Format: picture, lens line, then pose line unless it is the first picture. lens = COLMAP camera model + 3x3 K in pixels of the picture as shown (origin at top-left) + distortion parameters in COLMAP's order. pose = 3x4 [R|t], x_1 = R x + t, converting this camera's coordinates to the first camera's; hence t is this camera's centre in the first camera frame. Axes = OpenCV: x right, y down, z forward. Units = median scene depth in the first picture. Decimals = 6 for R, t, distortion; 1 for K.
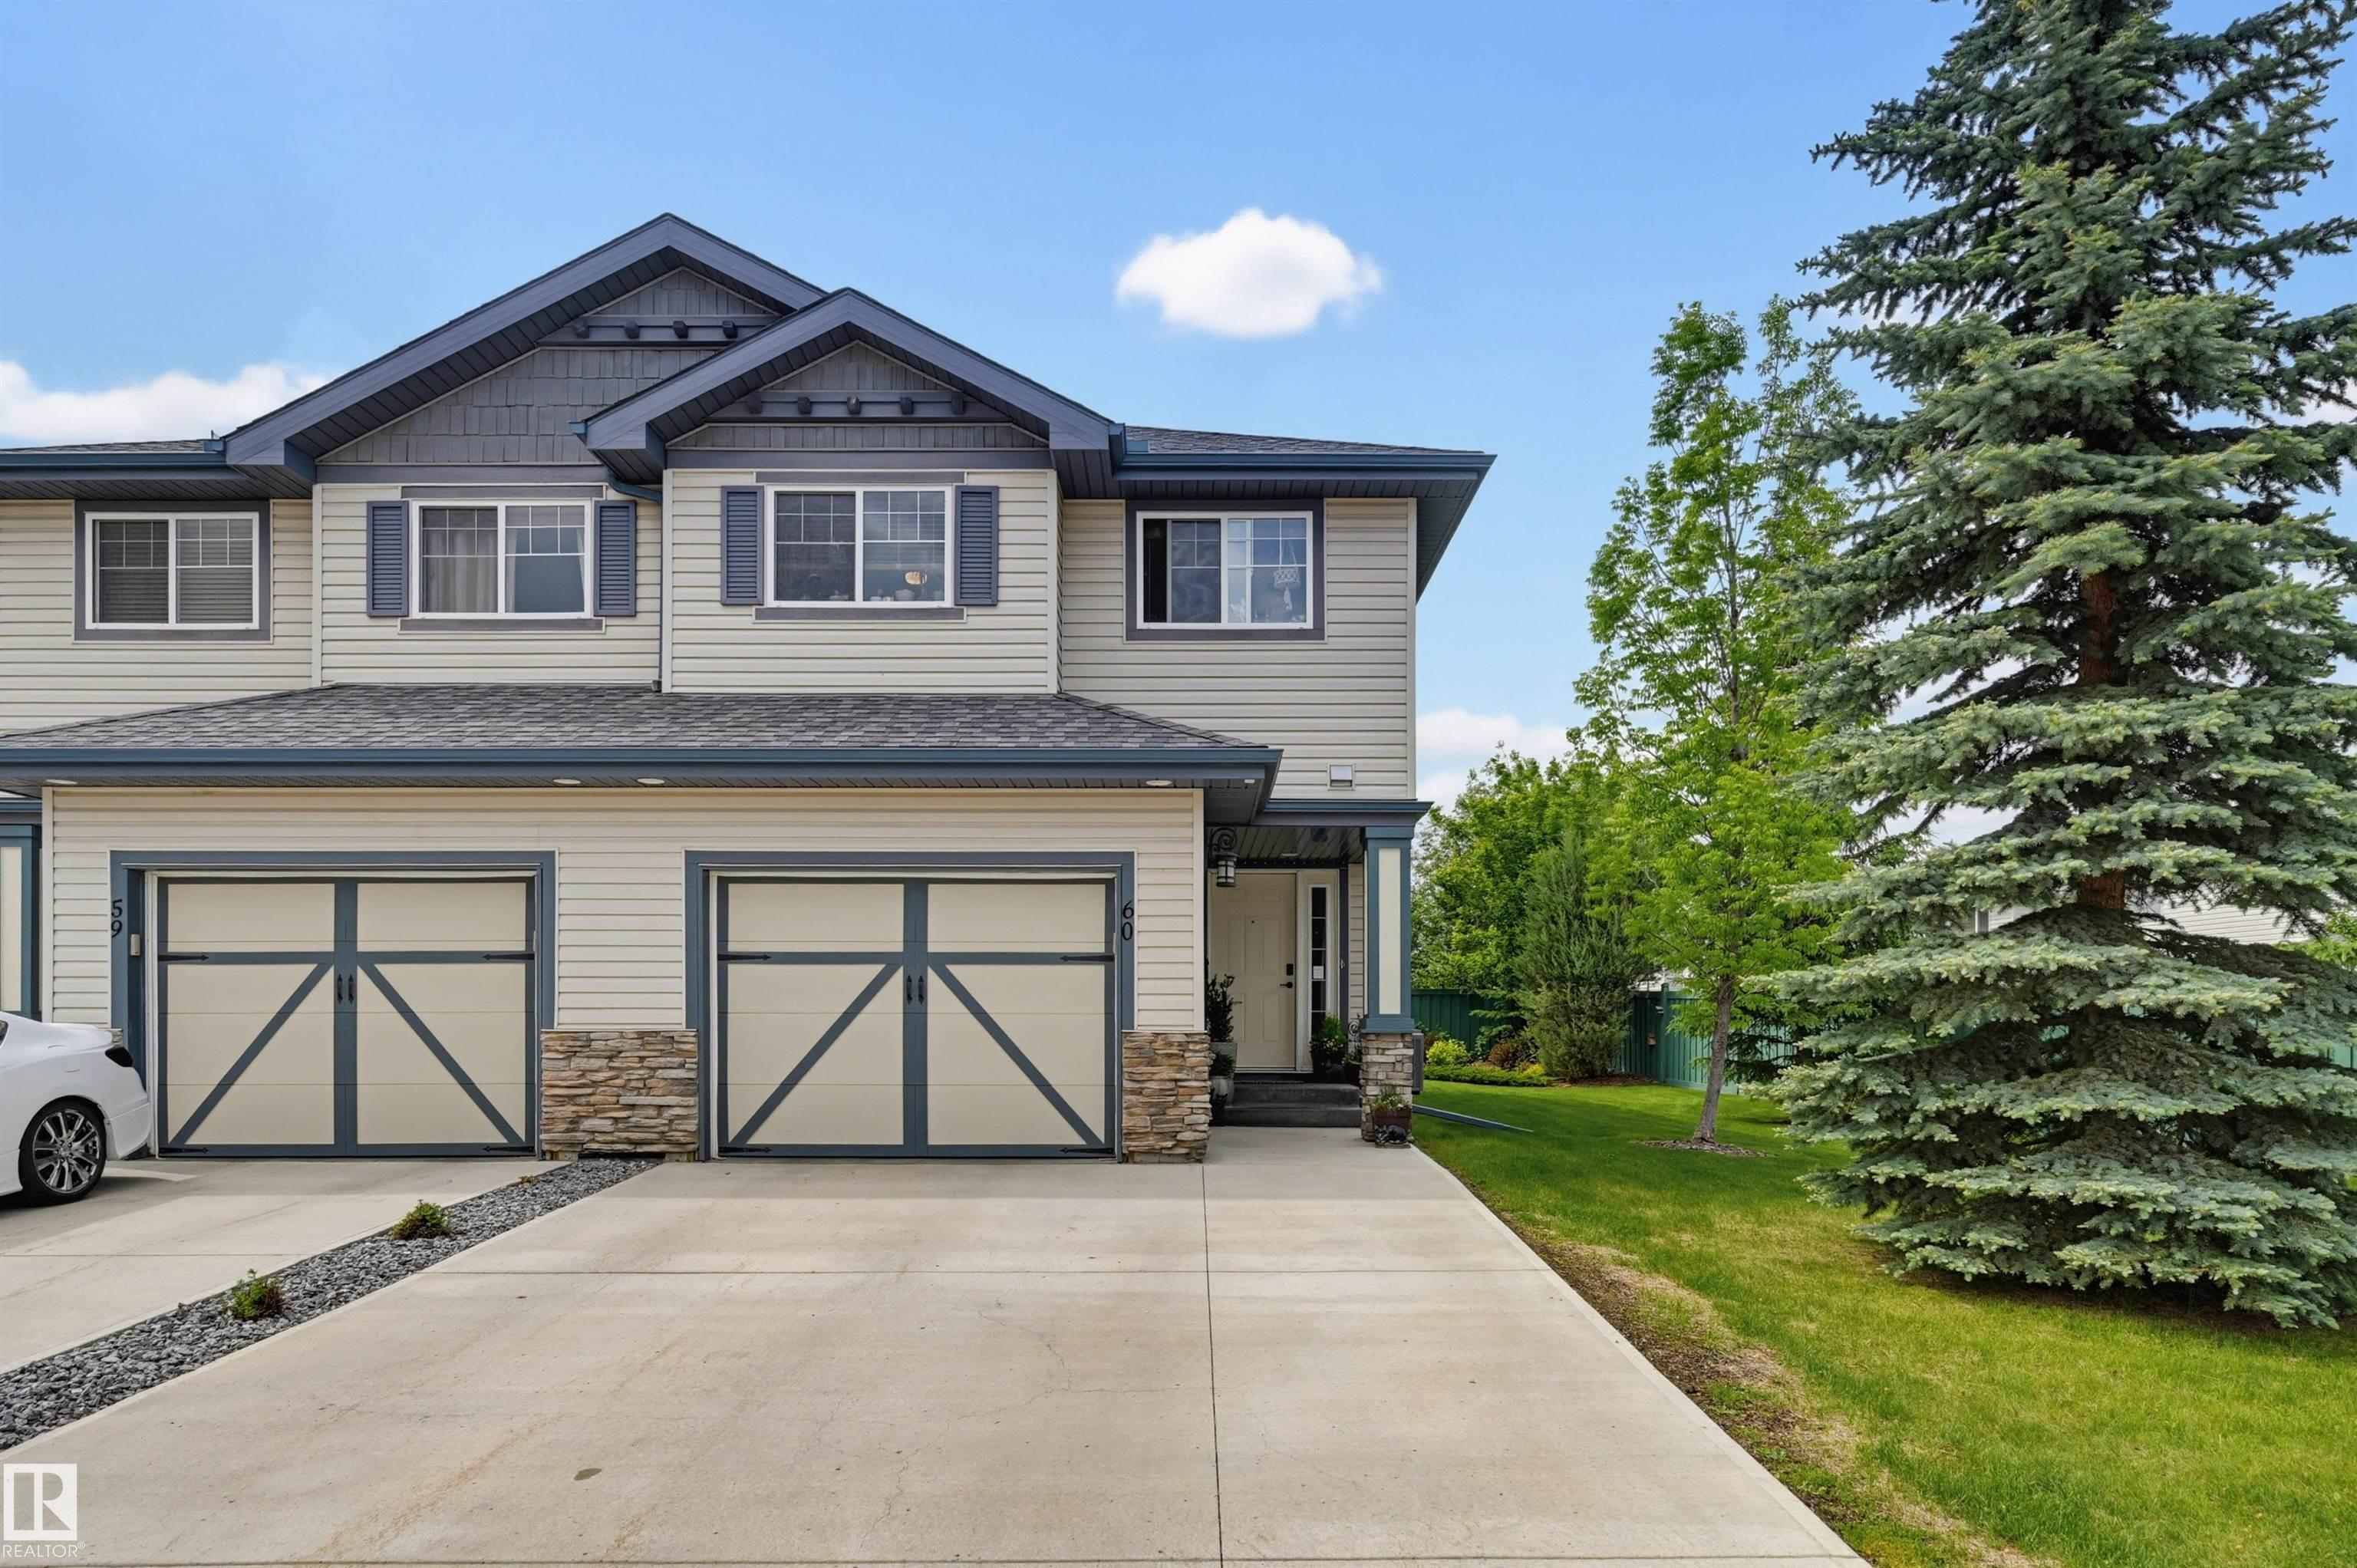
lens RADIAL K [[1363.6, 0, 1178.5], [0, 1363.6, 784.0], [0, 0, 1]] dist [-0.002335, -0.000198]
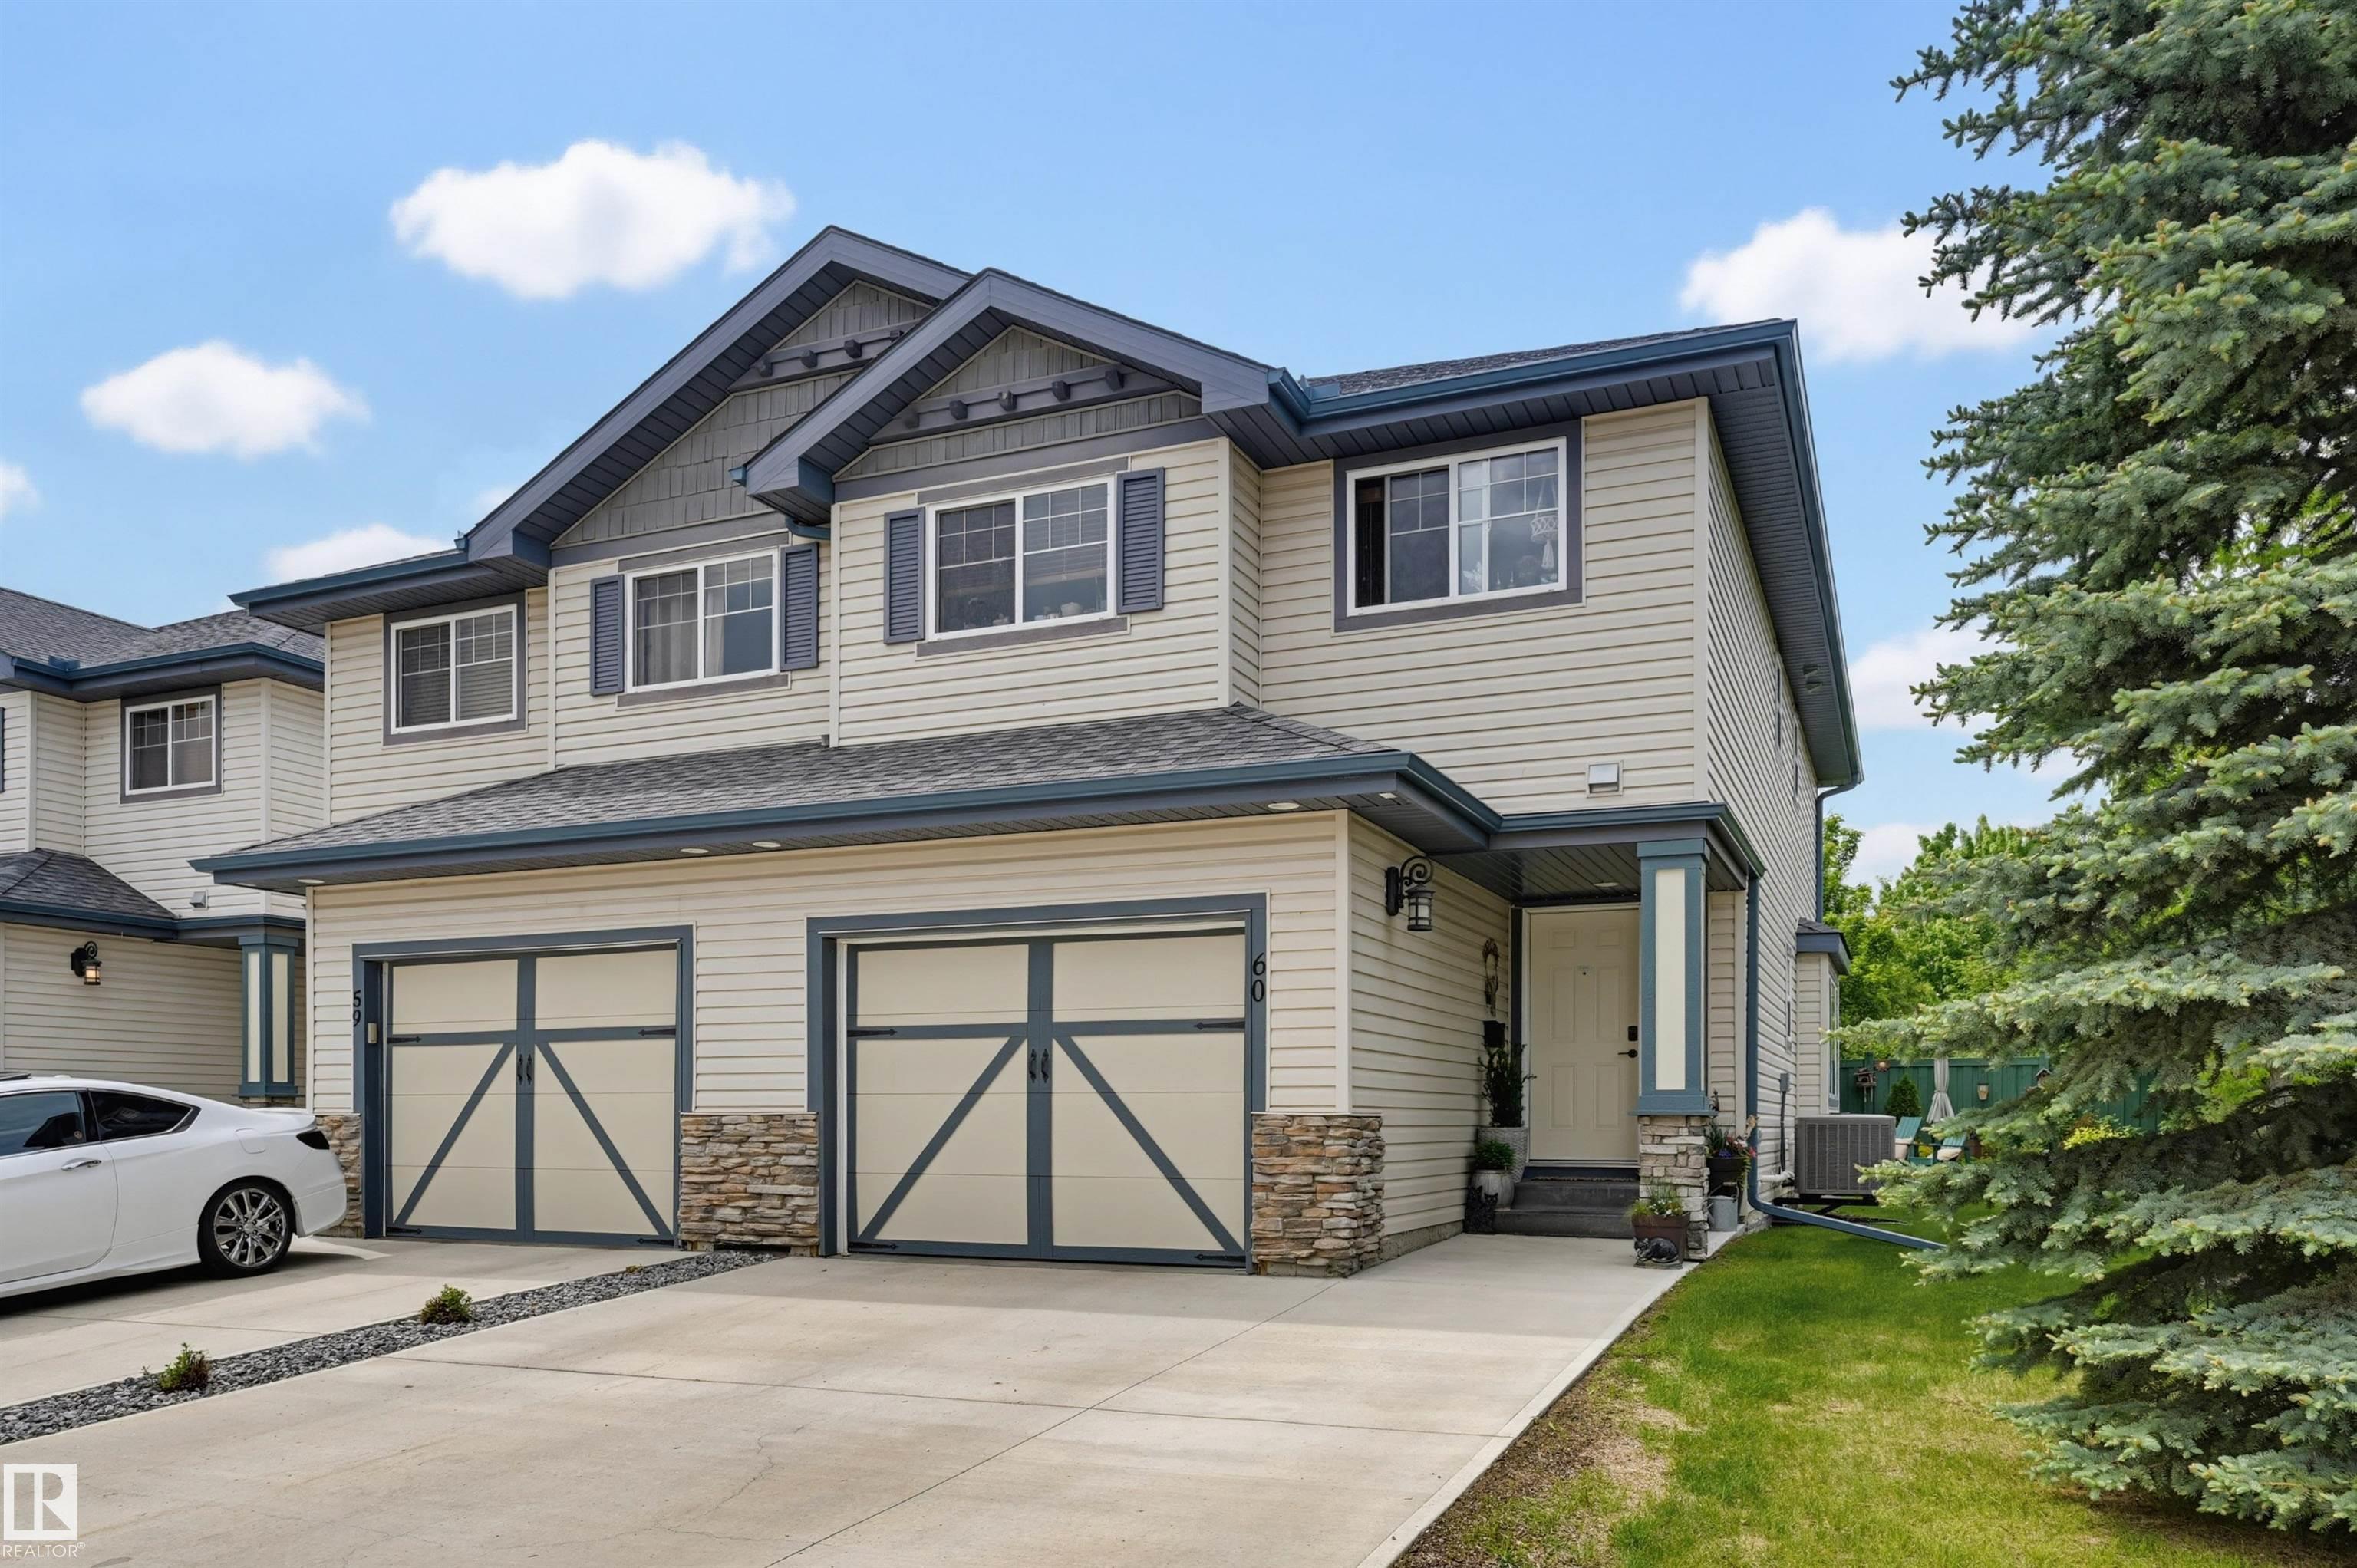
lens RADIAL K [[1622.5, 0, 1181.5], [0, 1622.5, 838.5], [0, 0, 1]] dist [-0.003515, 0.000446]
pose [[0.923517, -0.066355, -0.377774, 0.257487], [0.069981, 0.997540, -0.004137, 0.015939], [0.377119, -0.022617, 0.925889, 0.077274]]
